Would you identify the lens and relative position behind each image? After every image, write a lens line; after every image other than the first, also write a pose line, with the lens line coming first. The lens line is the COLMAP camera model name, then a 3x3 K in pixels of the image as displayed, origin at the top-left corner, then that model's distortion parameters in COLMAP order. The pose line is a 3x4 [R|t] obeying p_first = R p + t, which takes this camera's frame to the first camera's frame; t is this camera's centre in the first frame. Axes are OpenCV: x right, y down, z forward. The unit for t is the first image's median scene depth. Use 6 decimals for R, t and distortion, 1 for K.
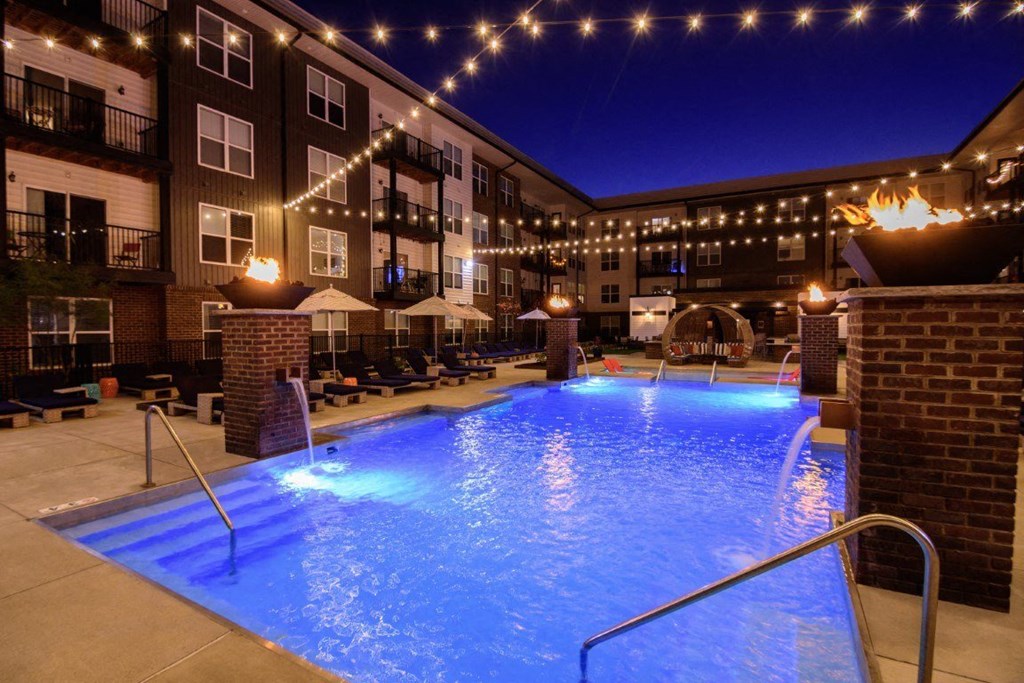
lens RADIAL K [[495.0, 0, 505.8], [0, 495.0, 340.3], [0, 0, 1]] dist [-0.000199, -0.012182]
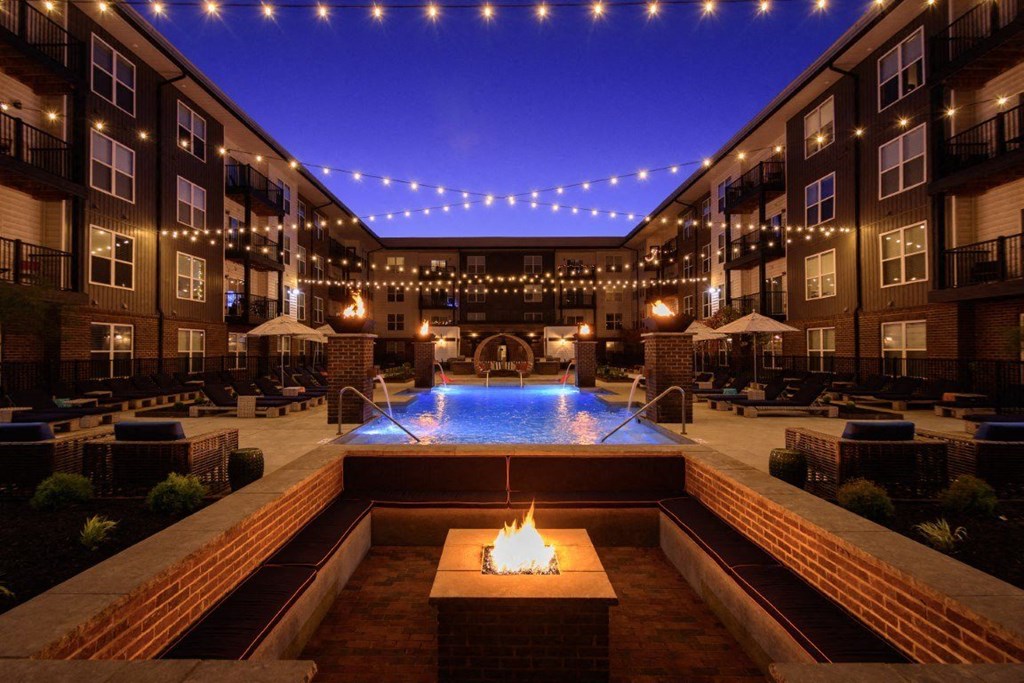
lens RADIAL K [[490.9, 0, 506.2], [0, 490.9, 343.0], [0, 0, 1]] dist [0.014969, -0.000470]
pose [[0.867330, 0.010255, 0.497628, -0.299600], [0.013465, 0.998938, -0.044053, 0.015836], [-0.497551, 0.044909, 0.866271, -0.227617]]
